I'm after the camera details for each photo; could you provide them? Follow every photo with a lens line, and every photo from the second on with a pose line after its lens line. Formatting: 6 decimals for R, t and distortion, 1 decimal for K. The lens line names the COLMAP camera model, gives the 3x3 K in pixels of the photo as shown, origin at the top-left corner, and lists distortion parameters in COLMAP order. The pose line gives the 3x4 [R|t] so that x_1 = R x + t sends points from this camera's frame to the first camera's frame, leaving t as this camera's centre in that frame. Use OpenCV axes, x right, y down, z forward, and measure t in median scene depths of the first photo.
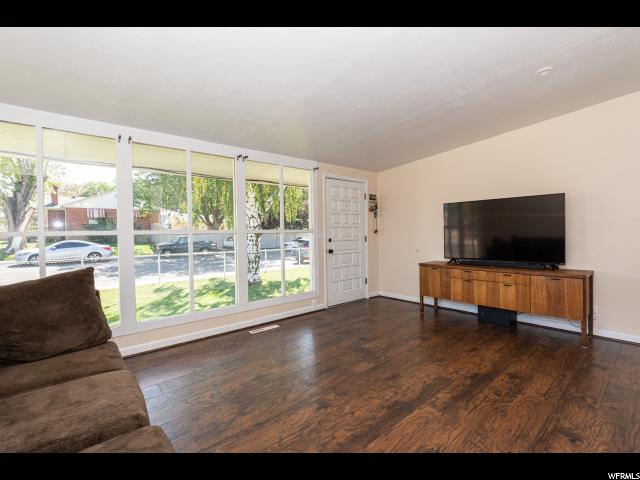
lens RADIAL K [[255.5, 0, 320.0], [0, 255.5, 240.0], [0, 0, 1]] dist [0.000000, -0.000012]
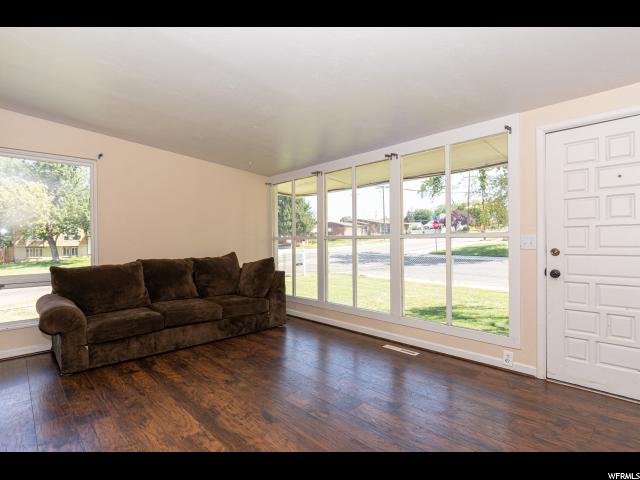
lens RADIAL K [[310.9, 0, 320.0], [0, 310.9, 240.0], [0, 0, 1]] dist [0.000396, -0.000138]
pose [[0.144357, 0.019961, -0.989324, 0.788103], [-0.017043, 0.999698, 0.017684, -0.035133], [0.989379, 0.014309, 0.144653, 0.590895]]
